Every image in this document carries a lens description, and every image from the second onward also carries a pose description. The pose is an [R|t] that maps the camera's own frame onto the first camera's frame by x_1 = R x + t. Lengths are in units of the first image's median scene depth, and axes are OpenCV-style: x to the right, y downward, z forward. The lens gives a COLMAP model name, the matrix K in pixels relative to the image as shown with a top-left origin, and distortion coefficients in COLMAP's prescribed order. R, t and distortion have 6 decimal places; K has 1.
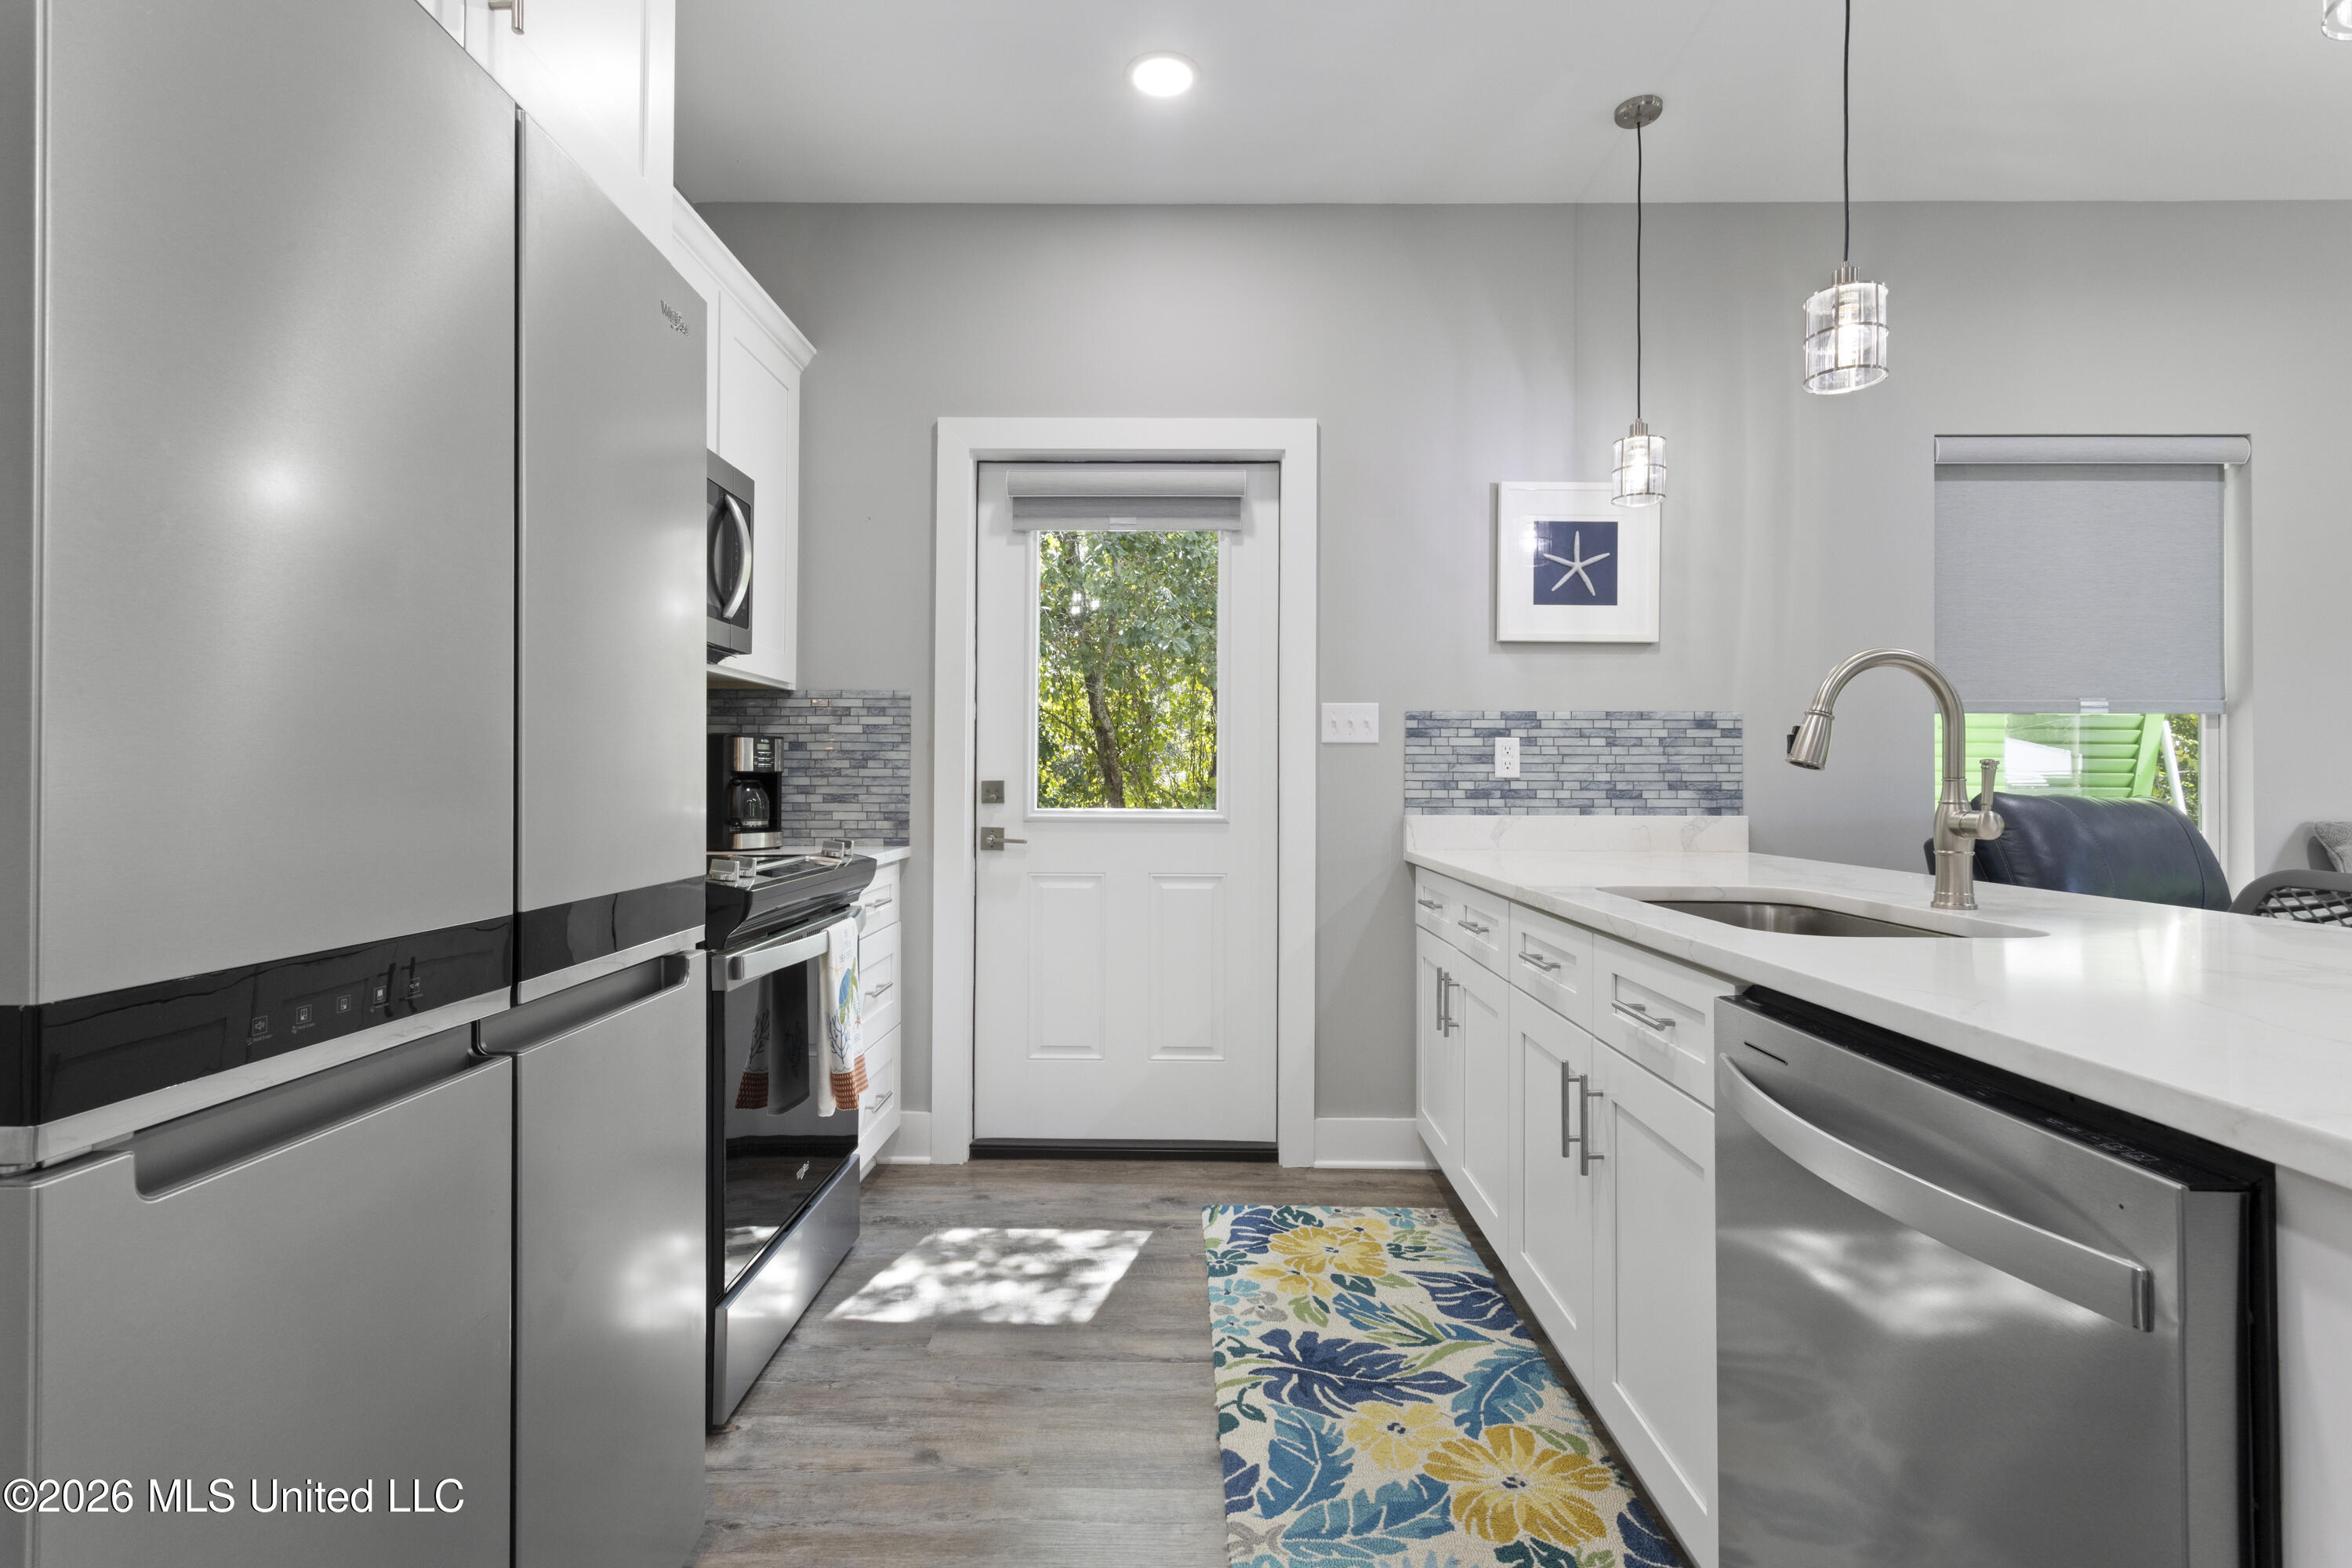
lens RADIAL K [[1097.7, 0, 1174.6], [0, 1097.7, 771.4], [0, 0, 1]] dist [0.001341, 0.001543]
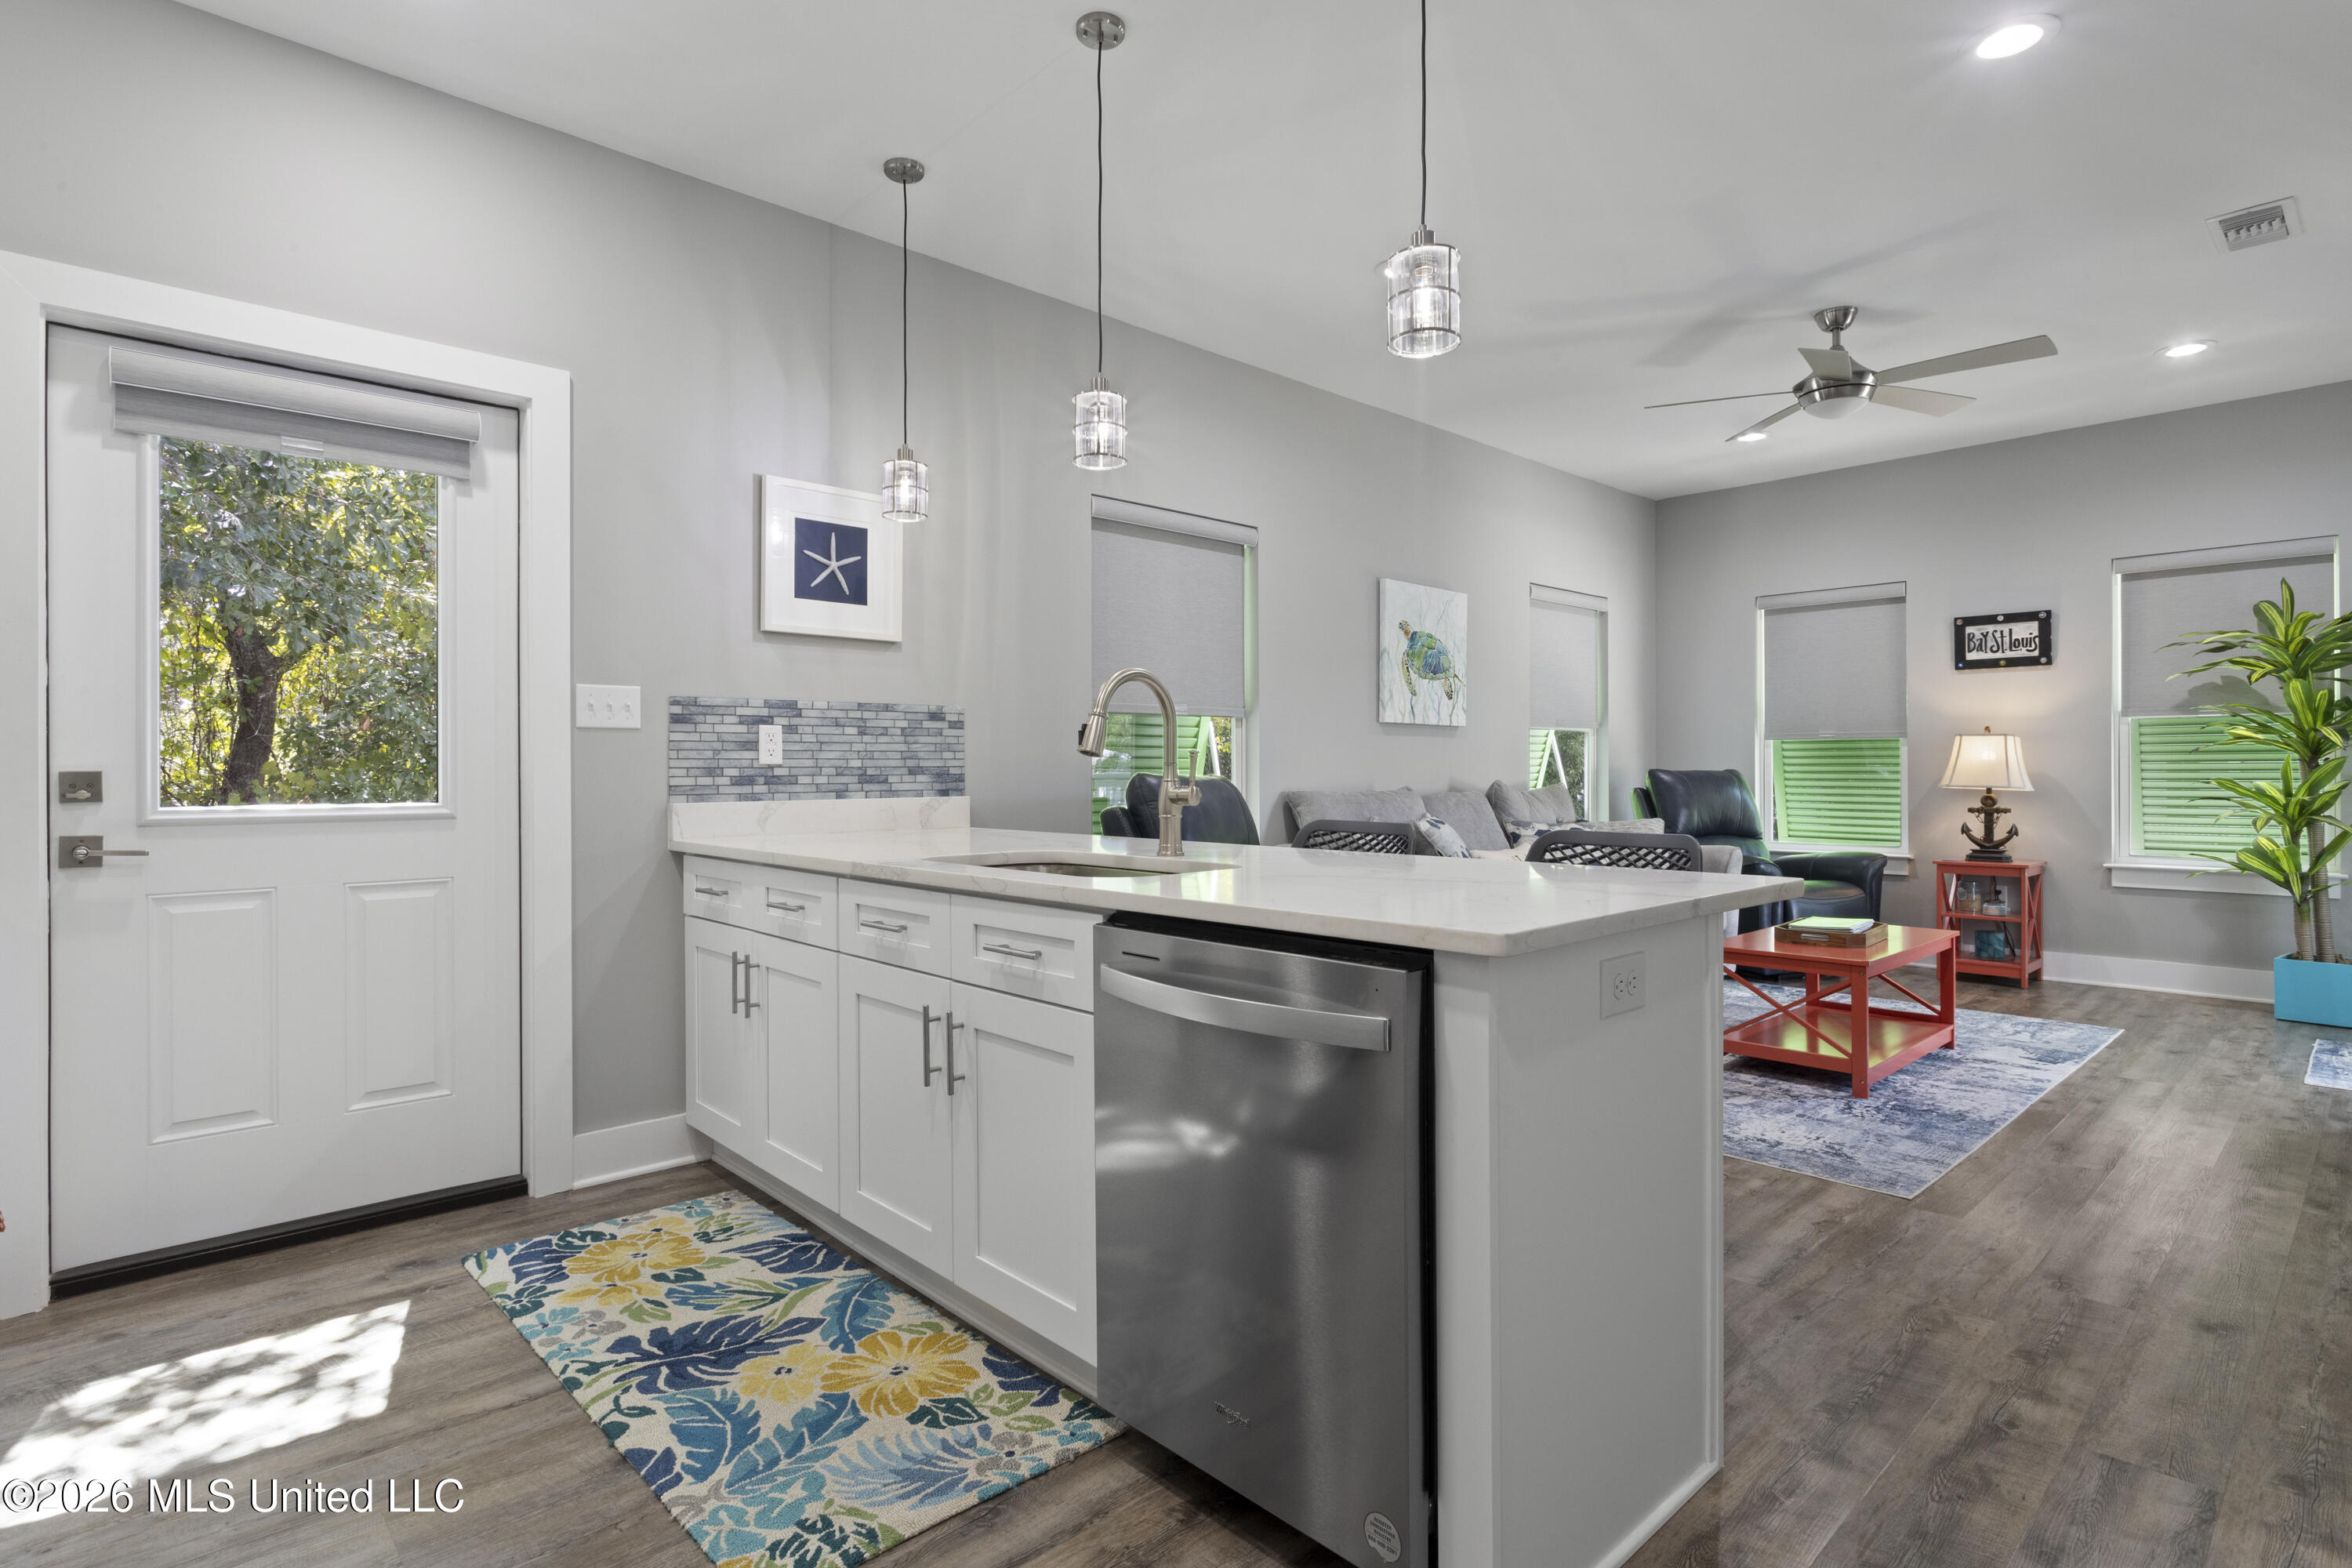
lens RADIAL K [[1170.5, 0, 1165.2], [0, 1170.5, 770.2], [0, 0, 1]] dist [-0.006749, 0.005079]
pose [[0.726923, -0.008373, 0.686668, -0.180345], [0.000280, 0.999929, 0.011897, -0.001646], [-0.686719, -0.008455, 0.726874, -0.048280]]
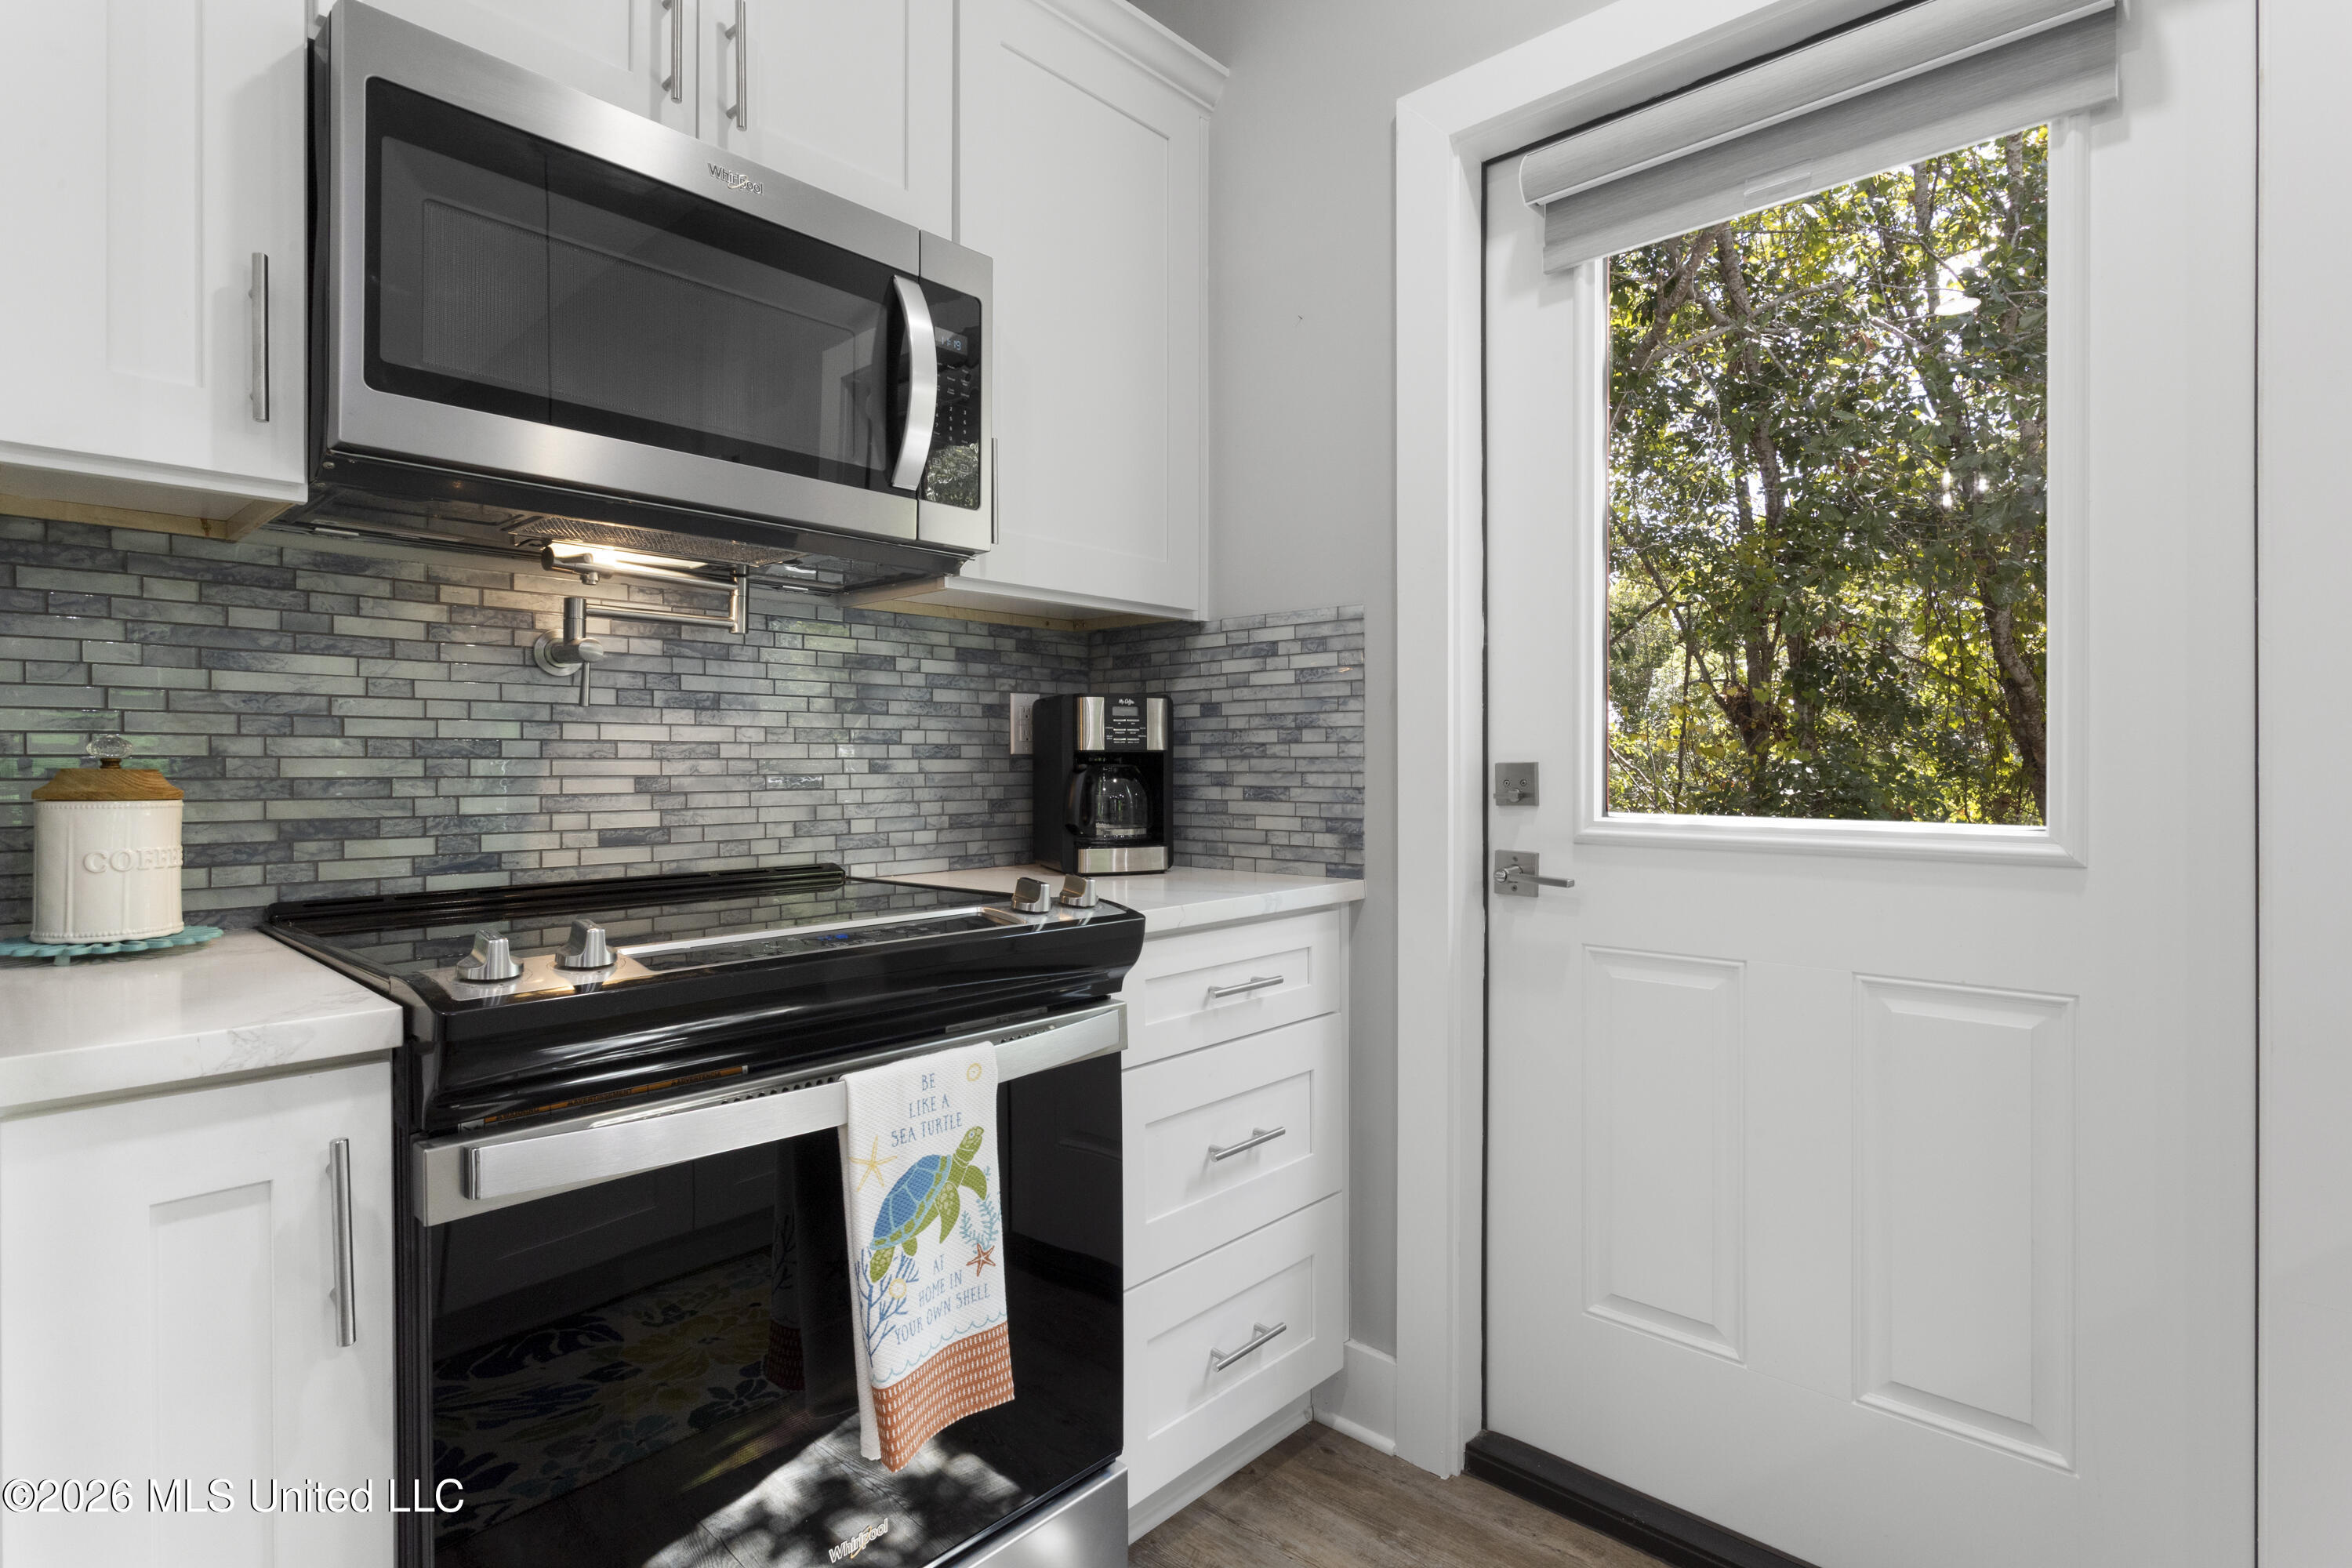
lens RADIAL K [[1170.5, 0, 1170.7], [0, 1170.5, 767.1], [0, 0, 1]] dist [-0.006749, 0.005079]
pose [[0.739753, -0.003433, -0.672869, 0.091256], [0.009626, 0.999939, 0.005480, 0.005946], [0.672809, -0.010531, 0.739741, 0.491412]]
